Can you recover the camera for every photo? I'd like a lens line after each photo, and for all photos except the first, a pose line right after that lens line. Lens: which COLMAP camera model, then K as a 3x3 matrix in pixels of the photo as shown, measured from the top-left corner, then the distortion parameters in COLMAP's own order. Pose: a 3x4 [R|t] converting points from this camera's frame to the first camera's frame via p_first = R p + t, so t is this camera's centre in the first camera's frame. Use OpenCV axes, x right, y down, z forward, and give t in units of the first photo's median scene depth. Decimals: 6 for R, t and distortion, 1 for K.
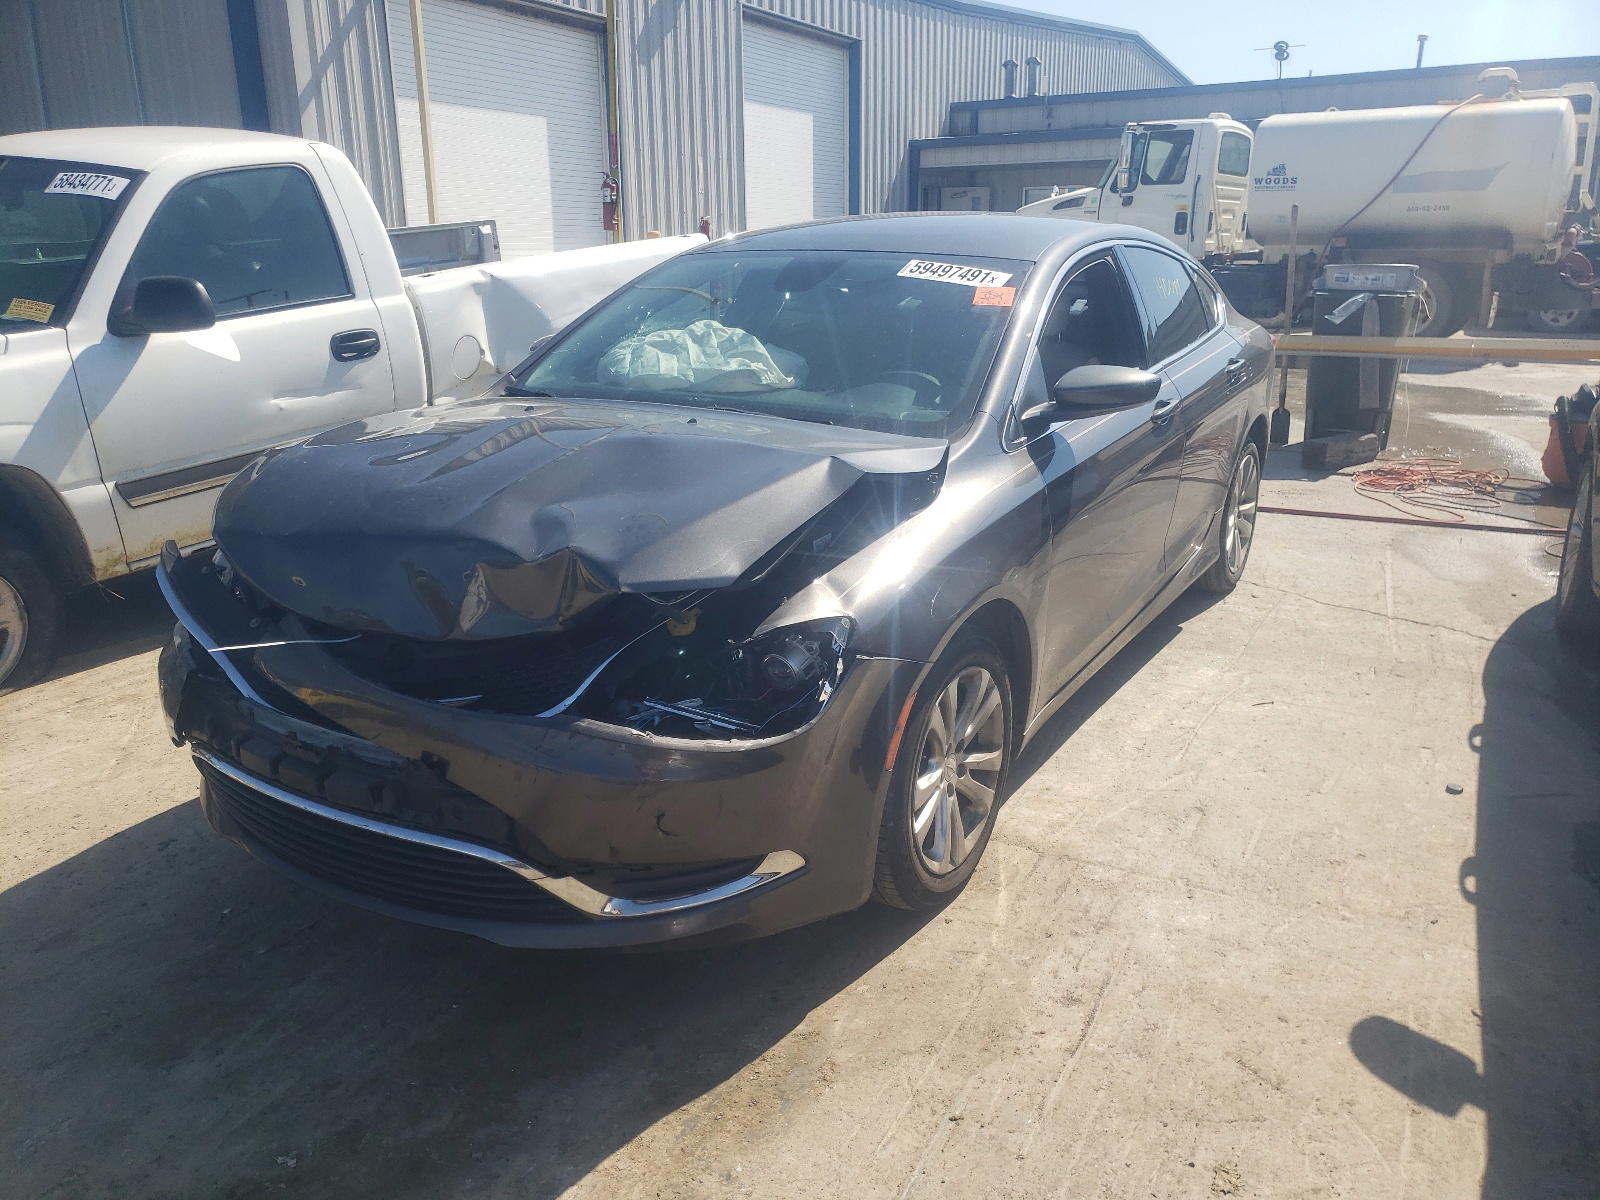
lens RADIAL K [[1298.3, 0, 800.8], [0, 1298.3, 630.8], [0, 0, 1]] dist [-0.012449, 0.056453]
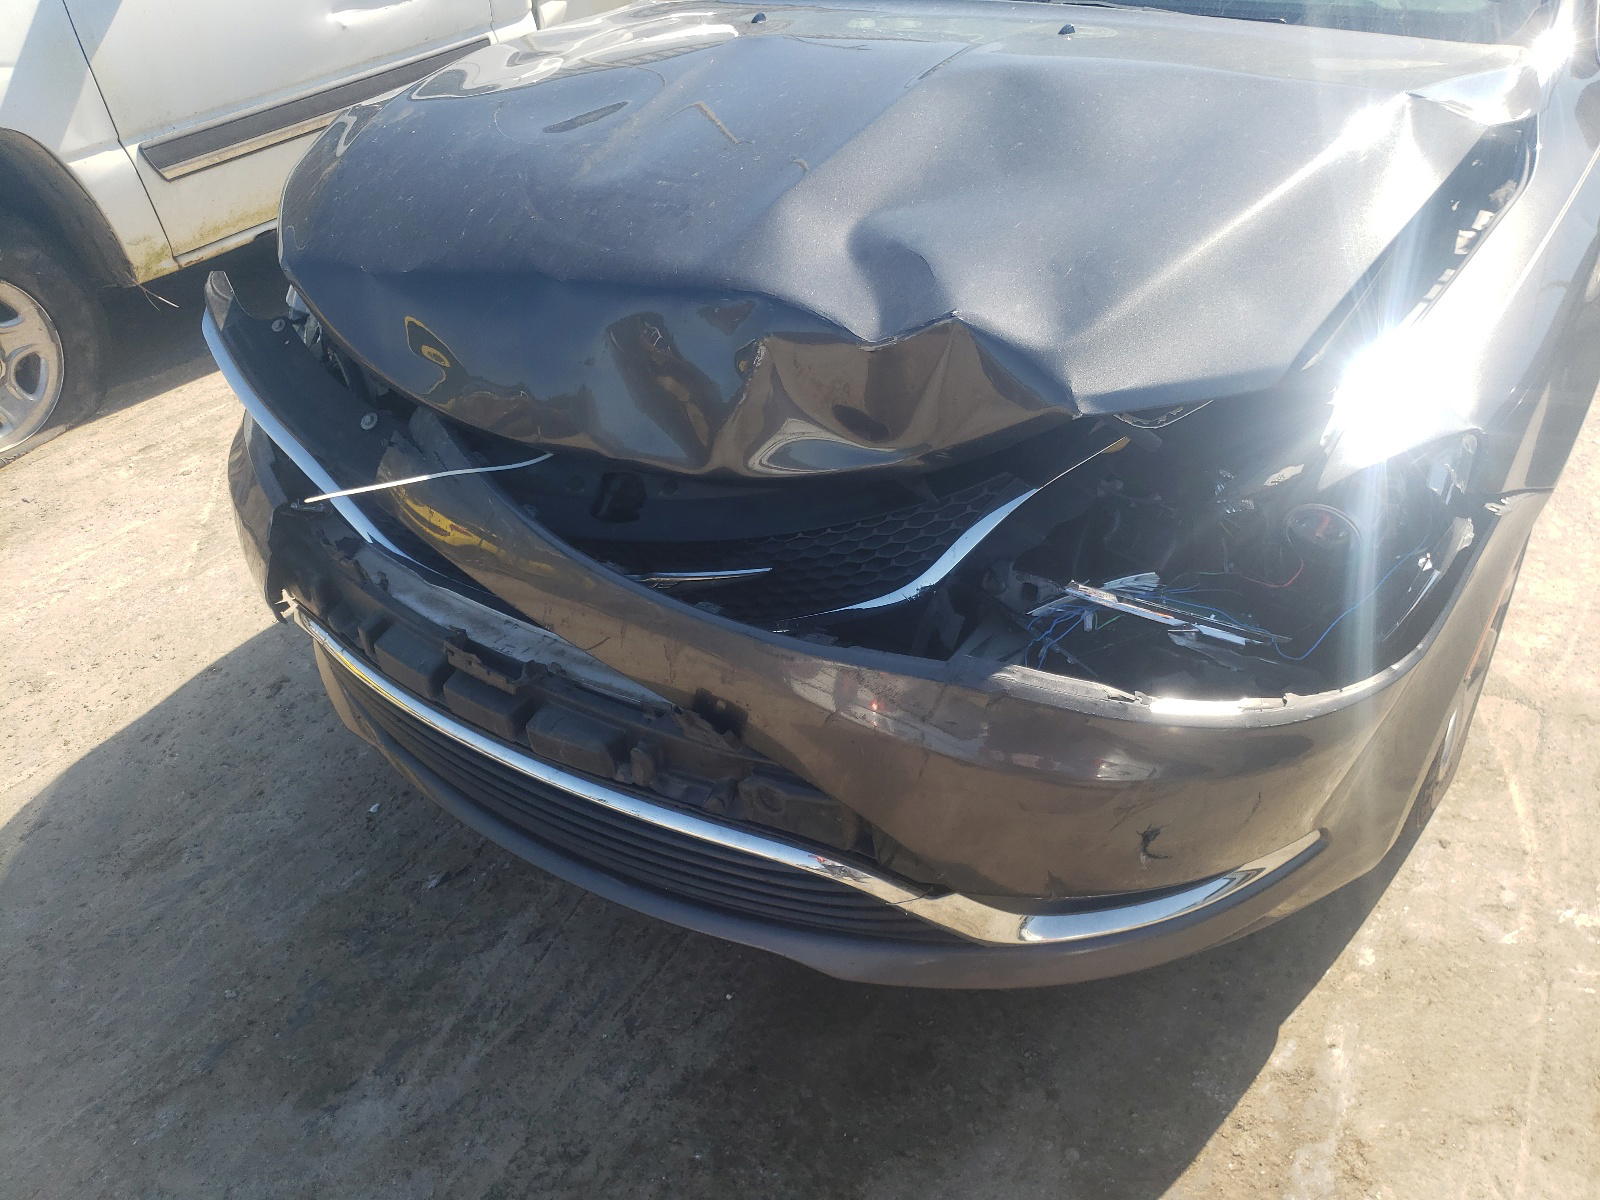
lens RADIAL K [[1298.3, 0, 800.8], [0, 1298.3, 630.8], [0, 0, 1]] dist [-0.012449, 0.056453]
pose [[0.997766, -0.009242, -0.066158, -0.174893], [0.027363, 0.960025, 0.278572, -0.076021], [0.060939, -0.279760, 0.958134, 0.391680]]
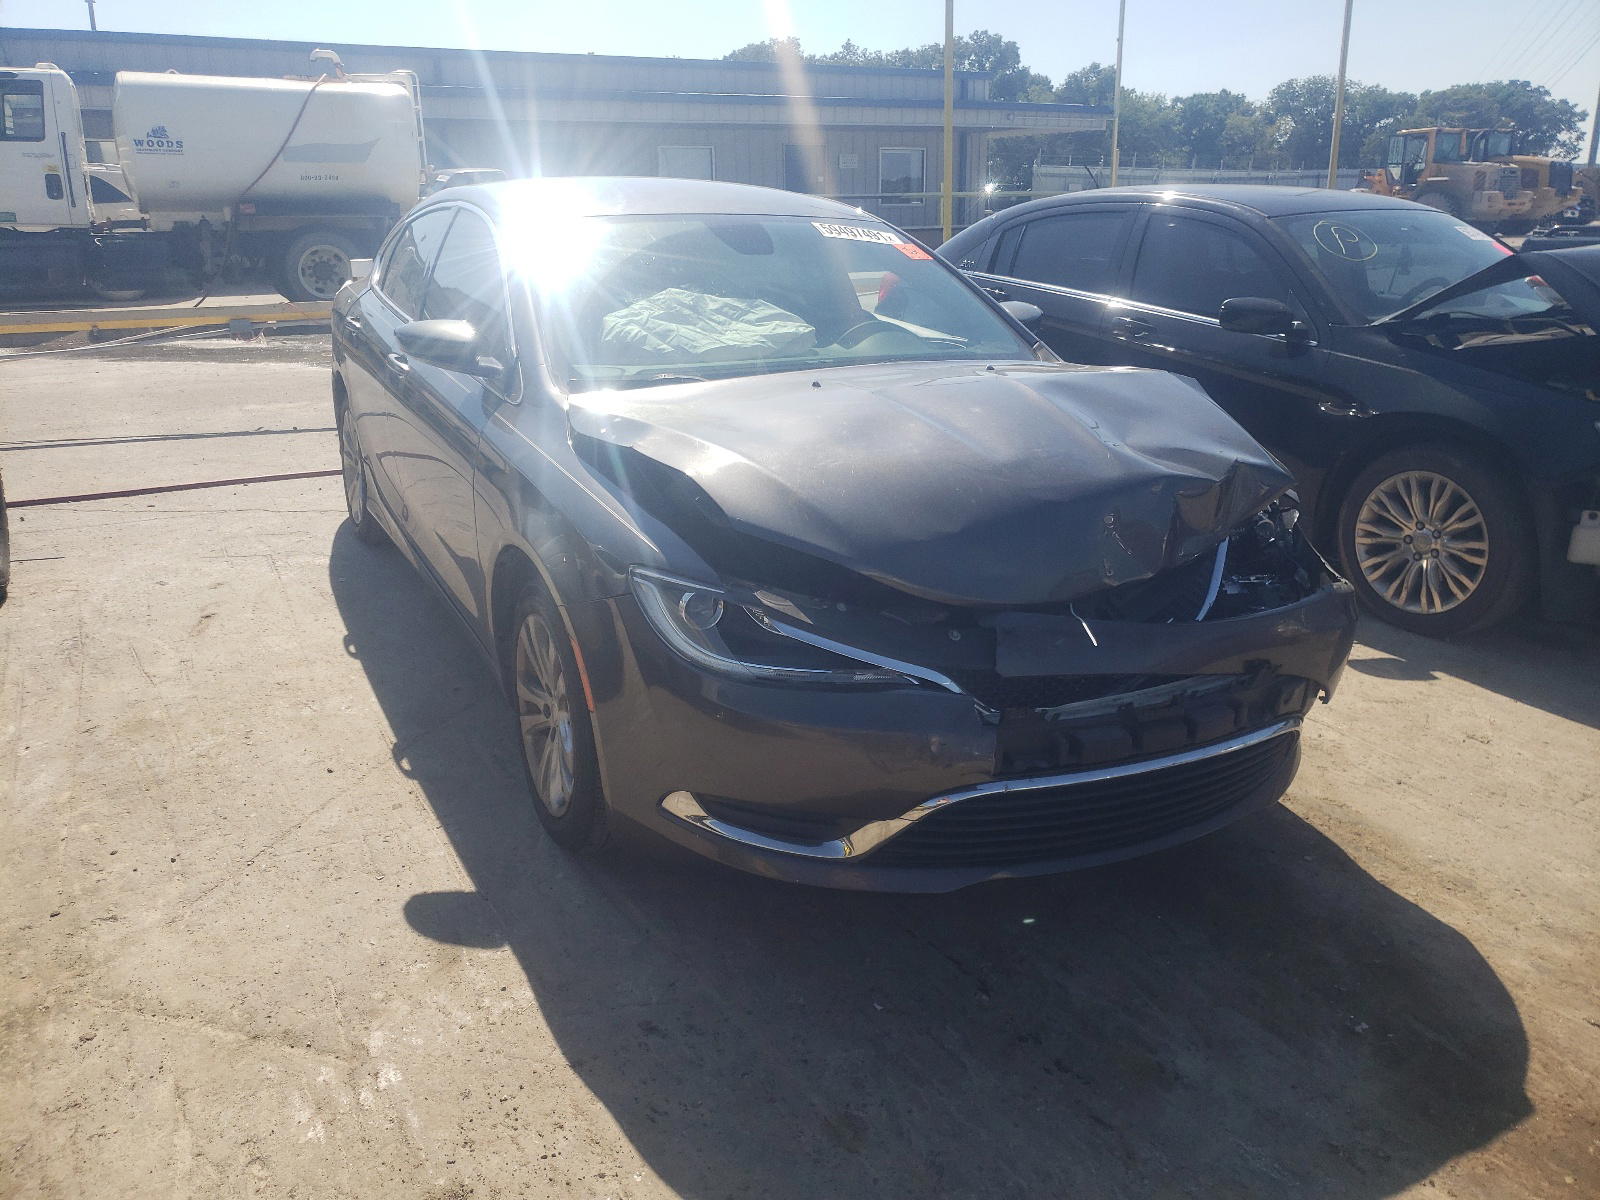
lens RADIAL K [[1207.6, 0, 799.1], [0, 1207.6, 654.2], [0, 0, 1]] dist [-0.005916, 0.038449]
pose [[0.525464, -0.300401, 0.796019, -1.137746], [0.249082, 0.948919, 0.193680, -0.194154], [-0.813539, 0.096502, 0.573447, 0.607750]]
